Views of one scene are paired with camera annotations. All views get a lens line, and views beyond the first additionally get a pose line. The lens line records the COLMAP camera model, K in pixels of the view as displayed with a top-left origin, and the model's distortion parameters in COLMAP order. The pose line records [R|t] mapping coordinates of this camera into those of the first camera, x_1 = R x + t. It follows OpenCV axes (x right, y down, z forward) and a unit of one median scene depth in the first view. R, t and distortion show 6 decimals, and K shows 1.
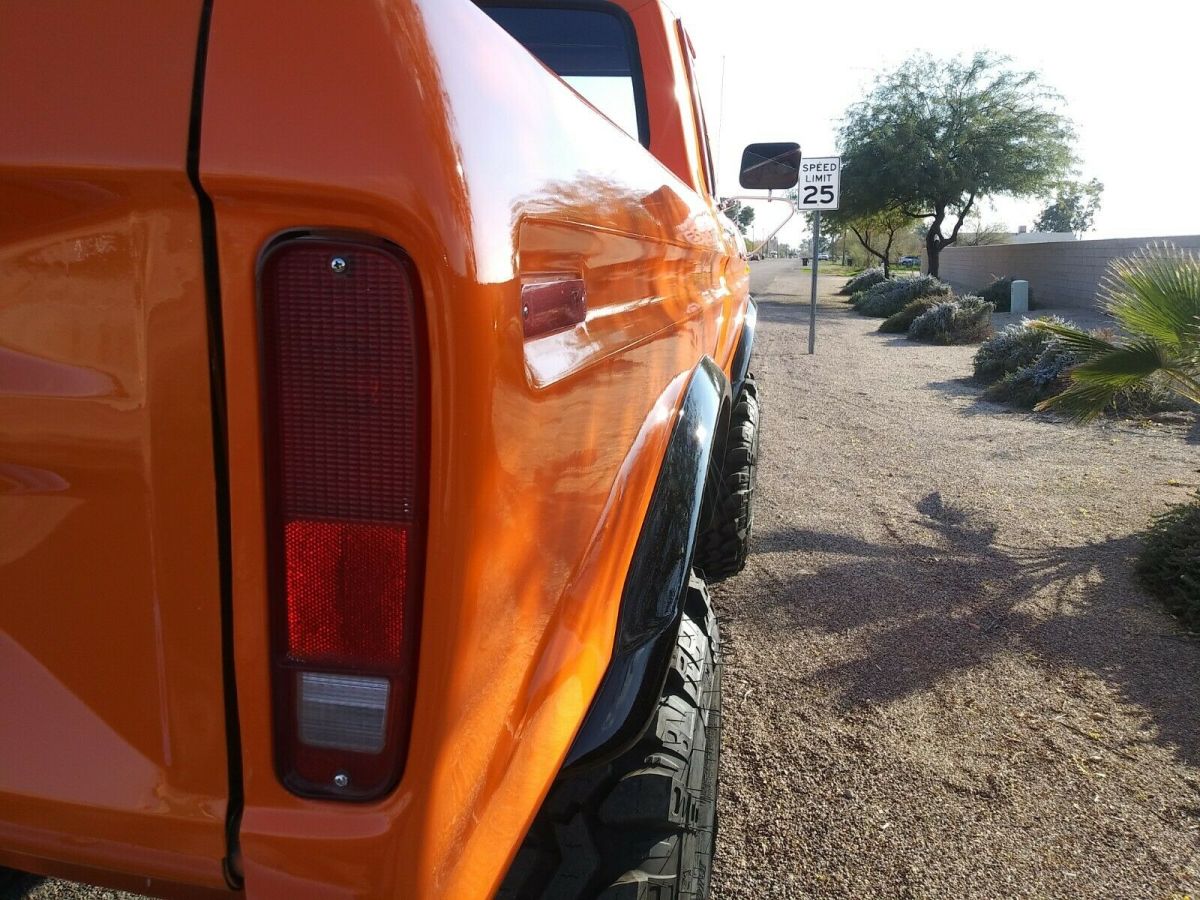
lens RADIAL K [[1015.1, 0, 568.5], [0, 1015.1, 443.5], [0, 0, 1]] dist [0.044260, -0.089810]
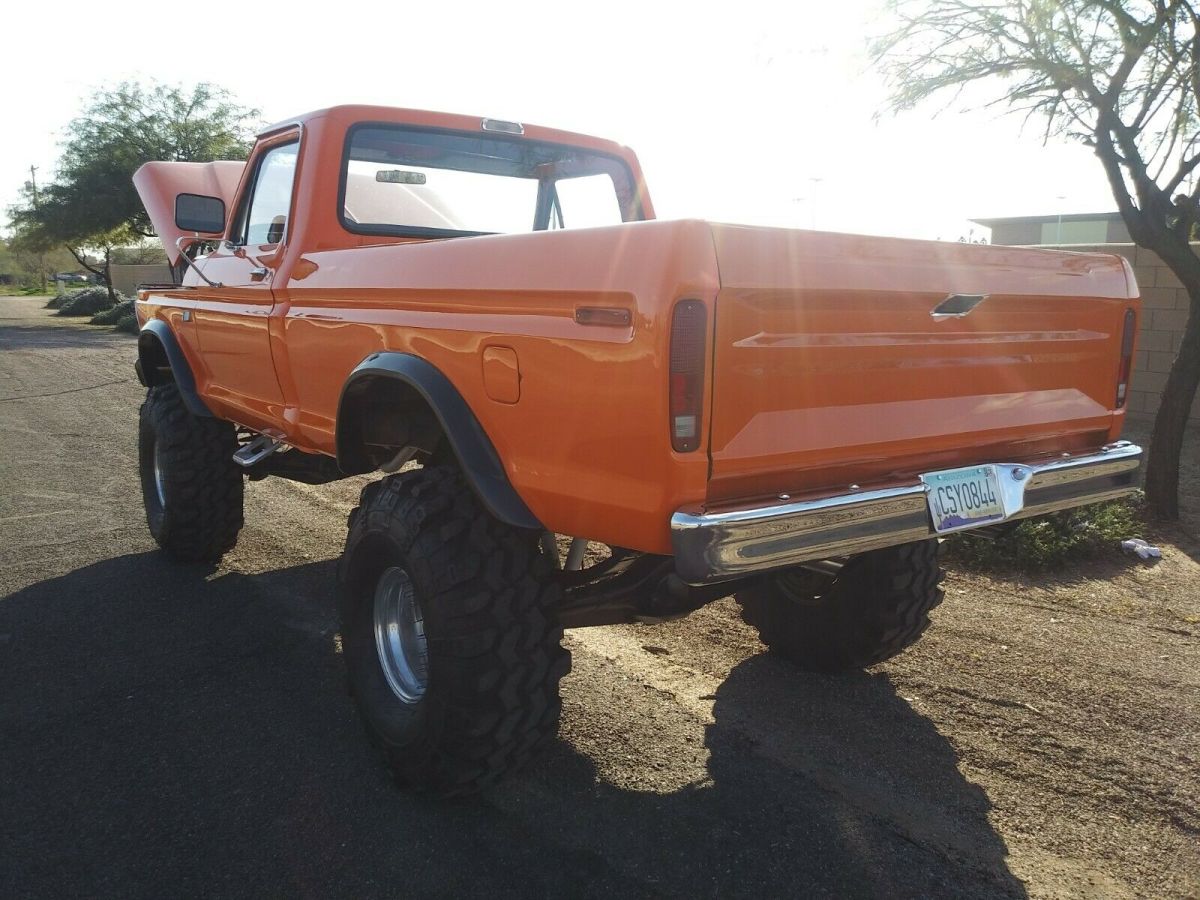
lens RADIAL K [[1015.1, 0, 568.5], [0, 1015.1, 443.5], [0, 0, 1]] dist [0.044260, -0.089810]
pose [[0.753253, -0.101655, 0.649828, -2.946689], [0.114061, 0.993204, 0.023156, 0.186919], [-0.647765, 0.056678, 0.759729, -1.538475]]
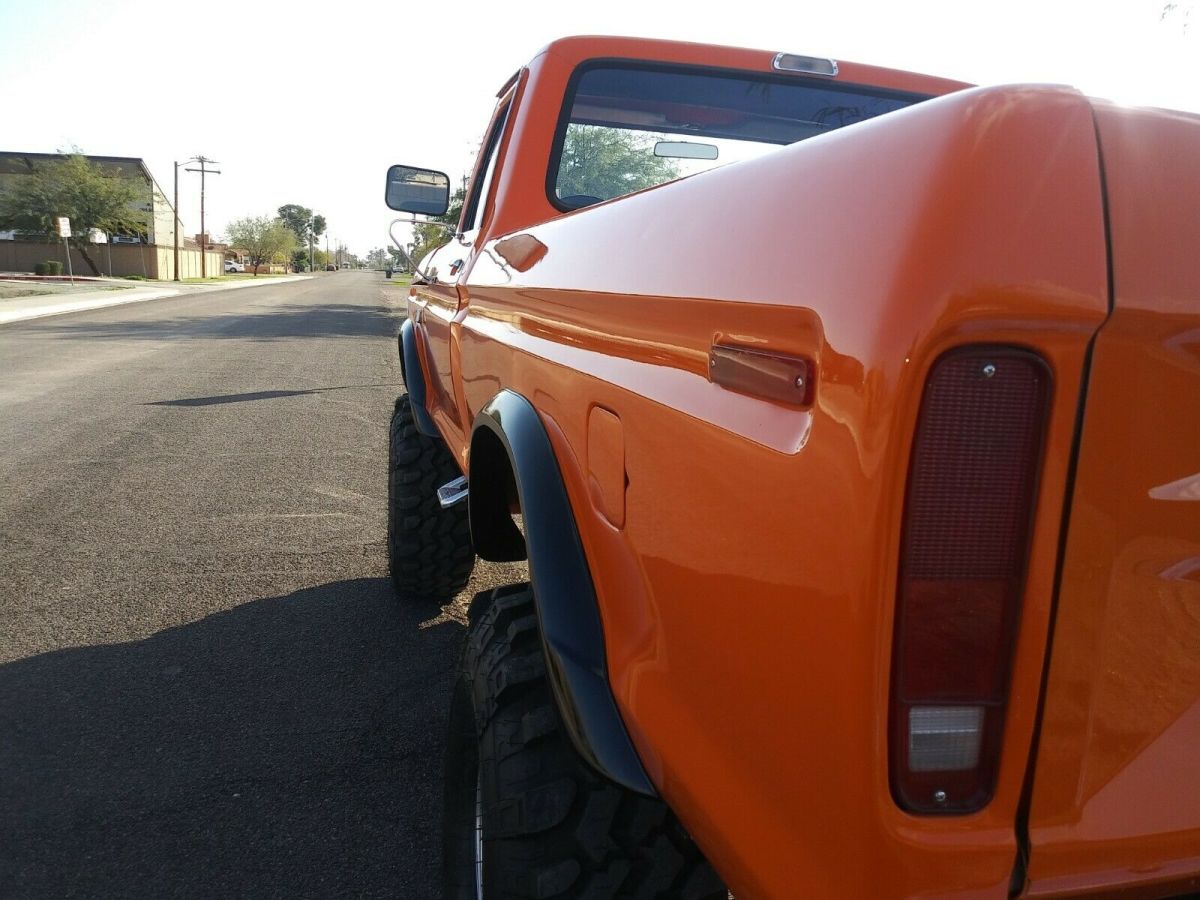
lens RADIAL K [[1015.1, 0, 568.5], [0, 1015.1, 443.5], [0, 0, 1]] dist [0.044260, -0.089810]
pose [[0.937711, -0.012603, 0.347188, -1.033361], [0.017082, 0.999806, -0.009844, -0.077487], [-0.346996, 0.015161, 0.937744, 0.028052]]
